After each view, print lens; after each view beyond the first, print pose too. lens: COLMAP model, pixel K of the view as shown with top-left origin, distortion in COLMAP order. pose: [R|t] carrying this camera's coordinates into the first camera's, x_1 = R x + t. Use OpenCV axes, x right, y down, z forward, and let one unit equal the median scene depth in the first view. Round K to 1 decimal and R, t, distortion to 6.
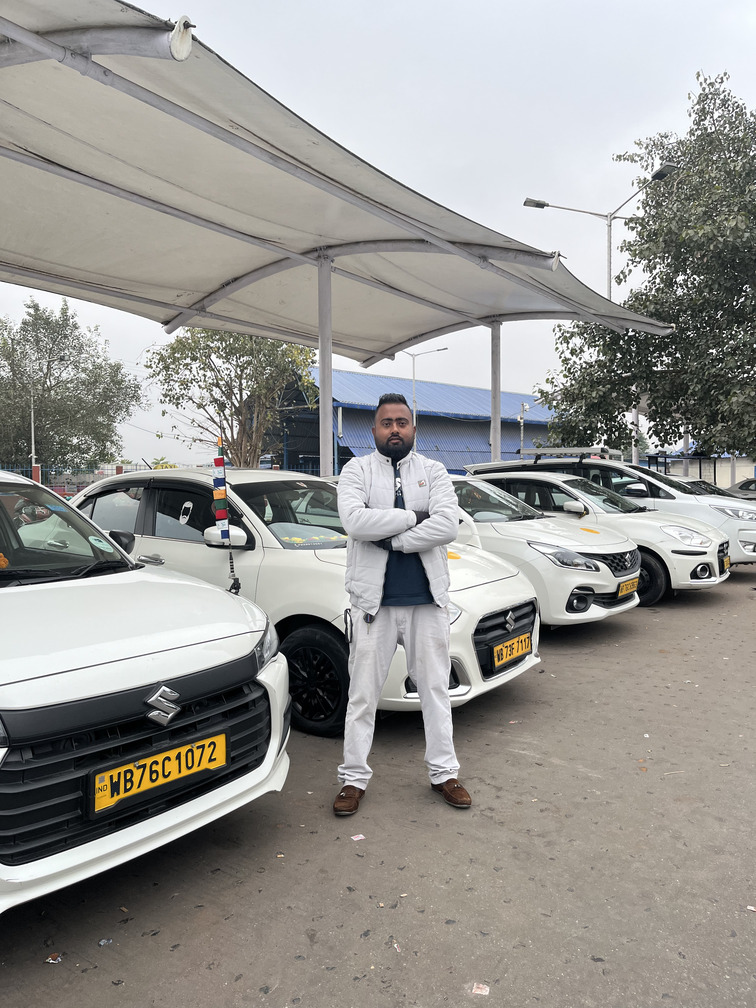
lens RADIAL K [[749.3, 0, 374.8], [0, 749.3, 509.5], [0, 0, 1]] dist [0.073502, -0.102580]
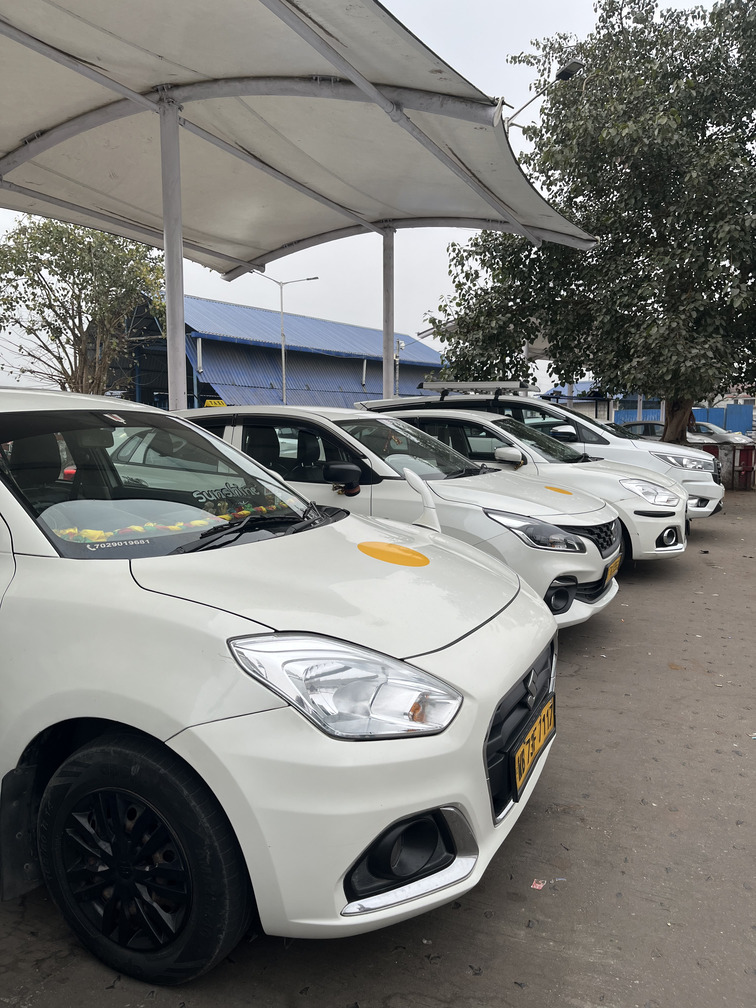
lens RADIAL K [[749.3, 0, 374.8], [0, 749.3, 509.5], [0, 0, 1]] dist [0.073502, -0.102580]
pose [[0.984338, -0.012477, 0.175850, -0.004378], [-0.000891, 0.997128, 0.075733, -0.003606], [-0.176290, -0.074704, 0.981500, 0.165605]]
